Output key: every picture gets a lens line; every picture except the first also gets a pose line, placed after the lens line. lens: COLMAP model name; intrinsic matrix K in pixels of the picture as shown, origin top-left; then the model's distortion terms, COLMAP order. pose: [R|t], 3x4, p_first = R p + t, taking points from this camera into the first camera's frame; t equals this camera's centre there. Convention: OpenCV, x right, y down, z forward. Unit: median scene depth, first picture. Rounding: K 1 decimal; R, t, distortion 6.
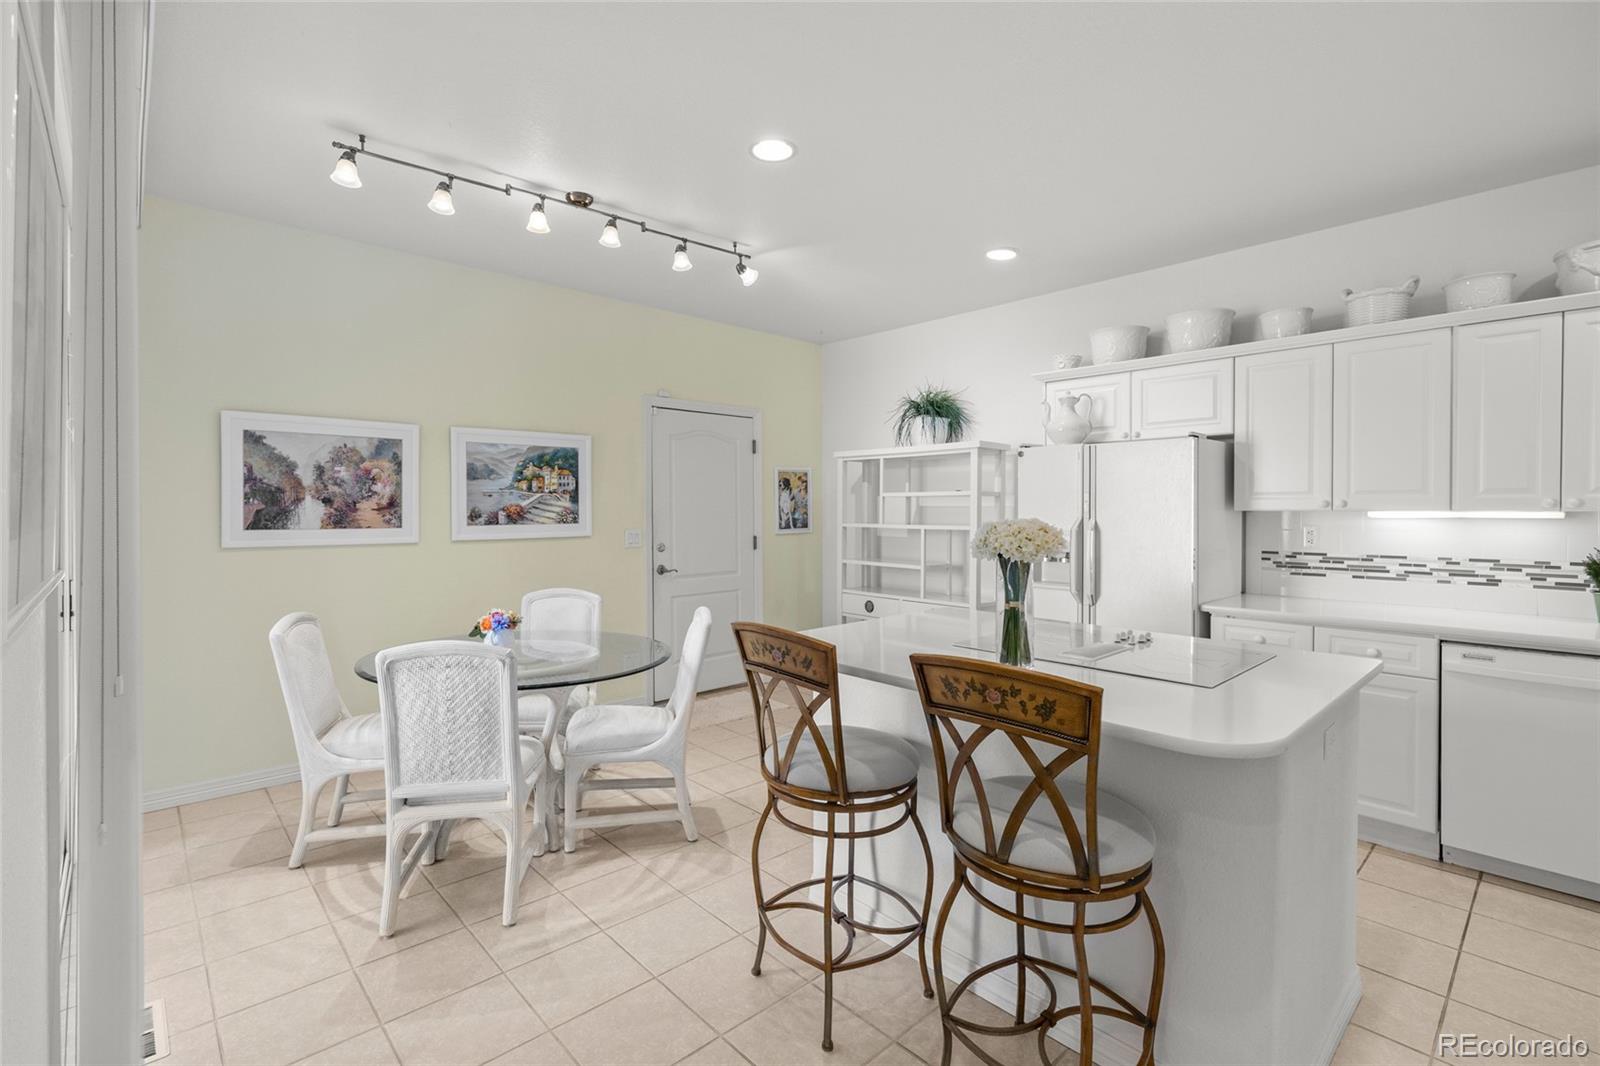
lens RADIAL K [[731.9, 0, 797.0], [0, 731.9, 510.8], [0, 0, 1]] dist [-0.003611, -0.003824]
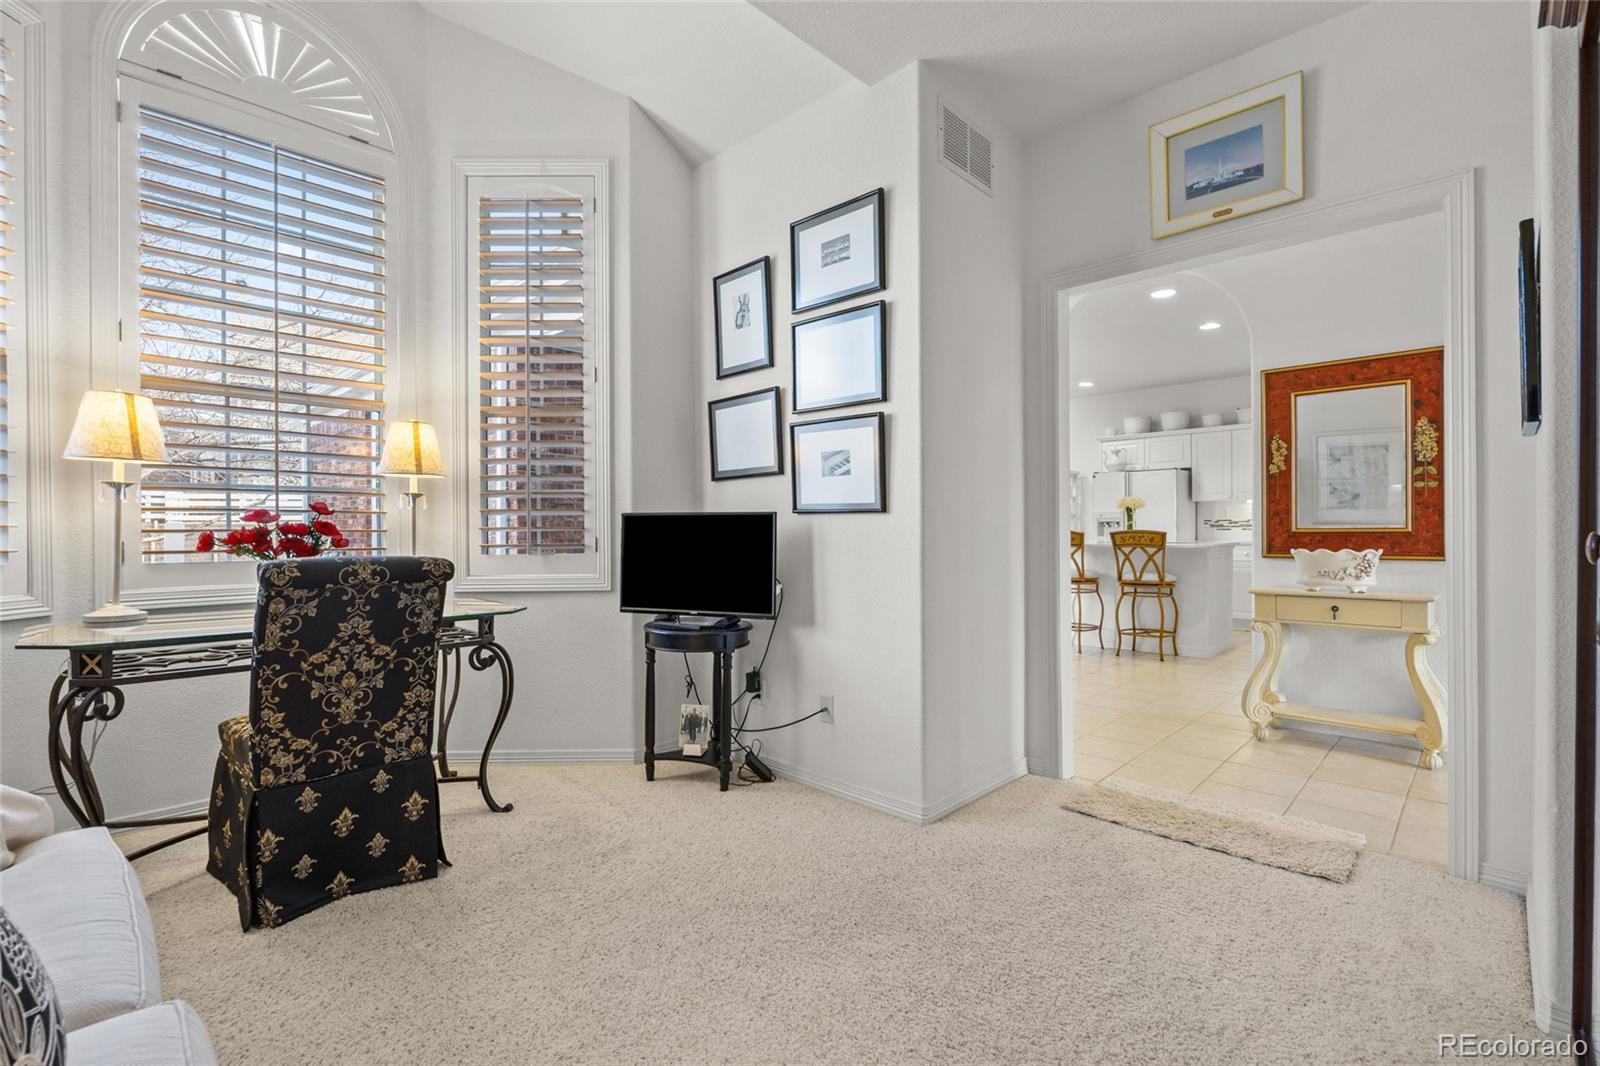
lens RADIAL K [[731.9, 0, 792.6], [0, 731.9, 535.7], [0, 0, 1]] dist [-0.003611, -0.003824]
pose [[0.998661, -0.008335, 0.051048, -0.732534], [0.008216, 0.999963, 0.002548, 0.087209], [-0.051068, -0.002125, 0.998693, -1.164458]]
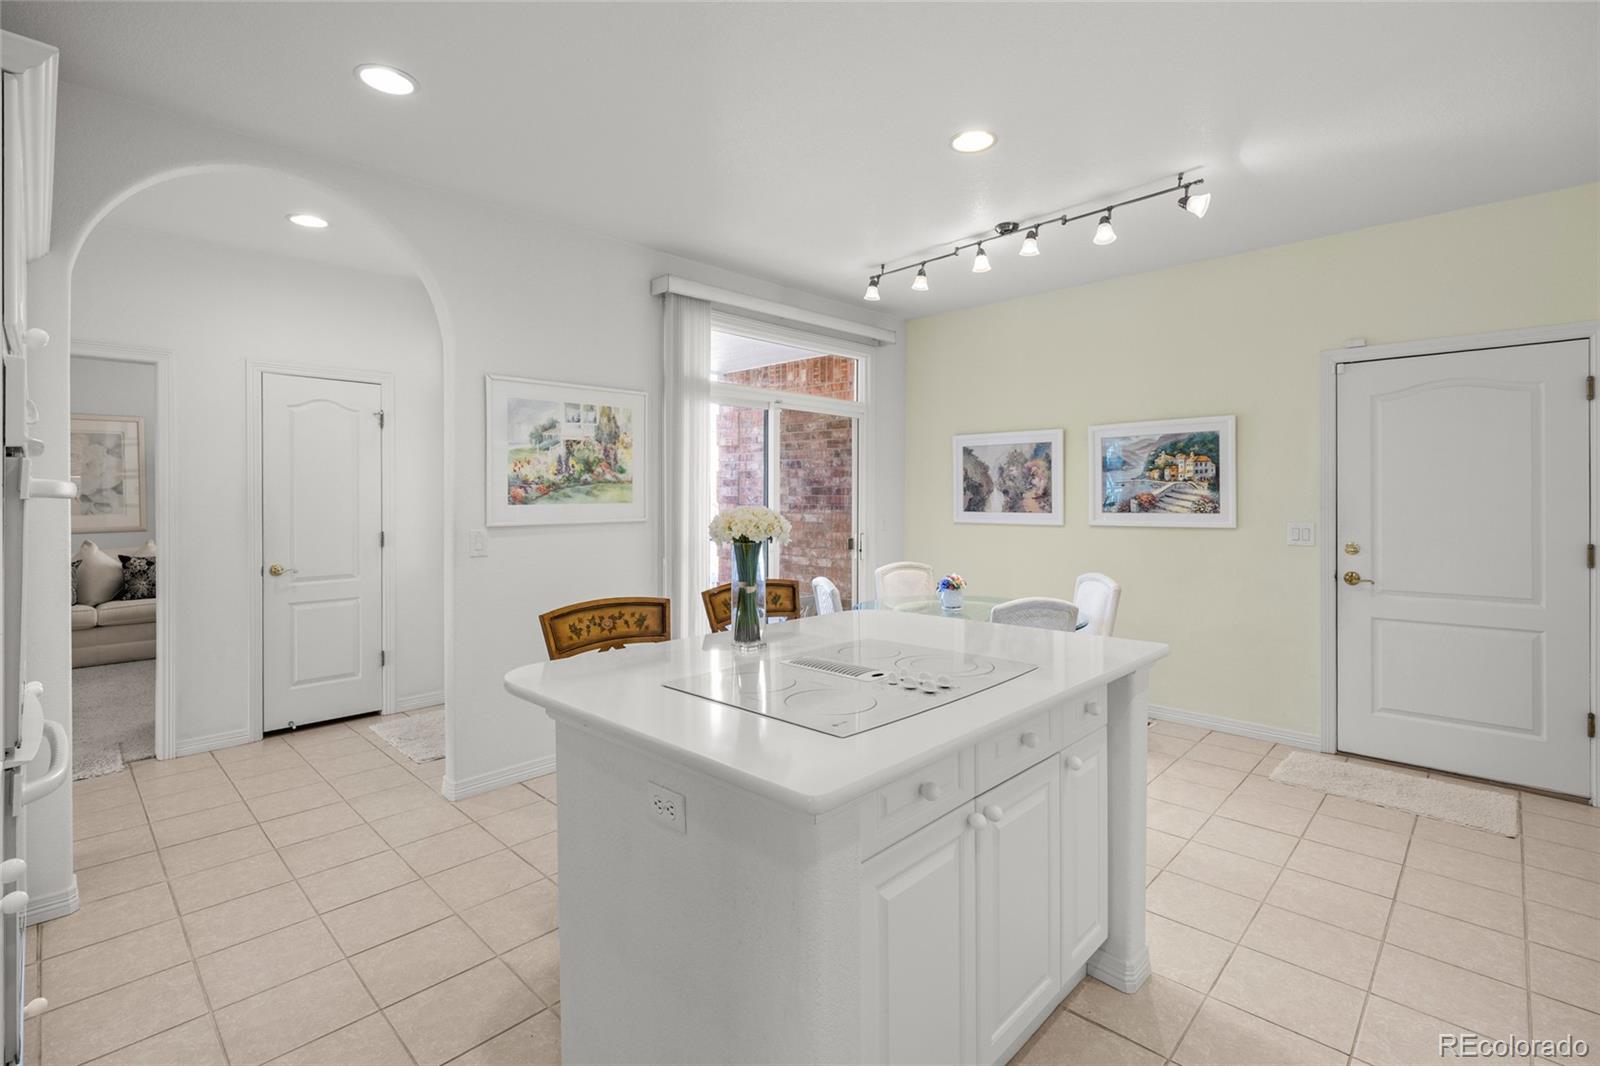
lens RADIAL K [[731.9, 0, 792.0], [0, 731.9, 497.1], [0, 0, 1]] dist [-0.003611, -0.003824]
pose [[0.052693, -0.002436, -0.998608, 0.729401], [-0.001857, 0.999995, -0.002537, 0.000252], [0.998609, 0.001988, 0.052688, 0.529116]]
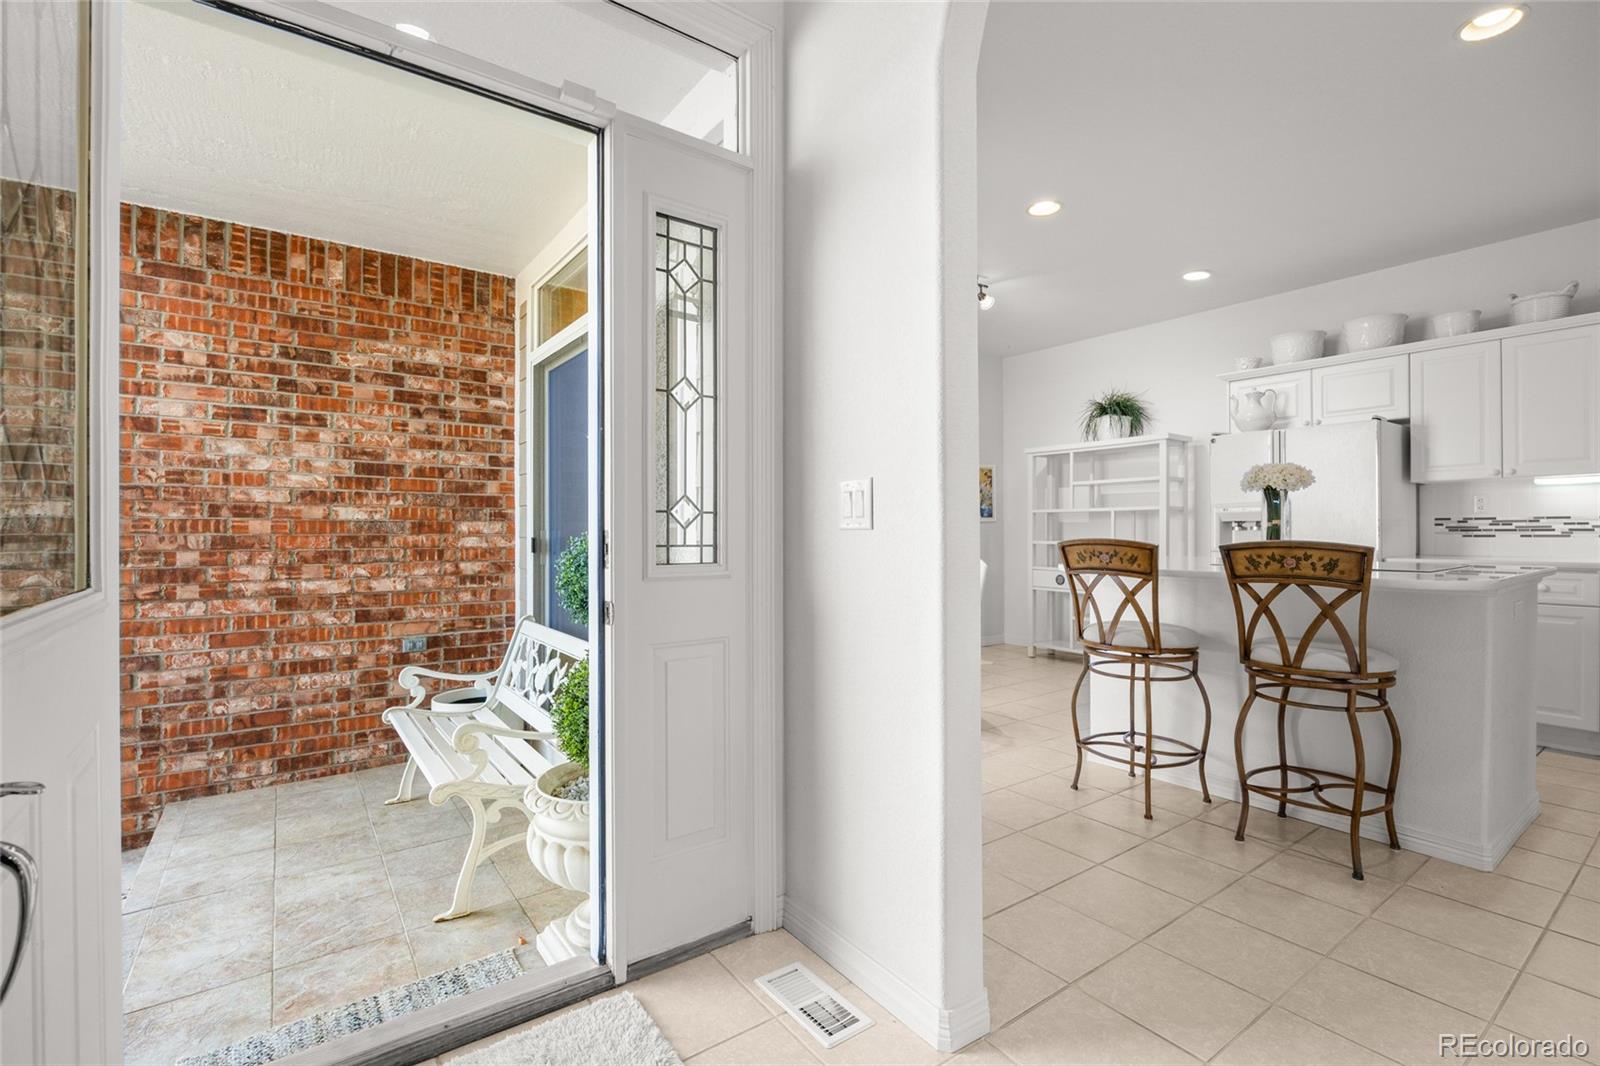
lens RADIAL K [[731.9, 0, 797.3], [0, 731.9, 530.0], [0, 0, 1]] dist [-0.003611, -0.003824]
pose [[0.993354, -0.004945, -0.114990, -0.250542], [0.004360, 0.999976, -0.005336, 0.076799], [0.115013, 0.004799, 0.993352, -0.285666]]
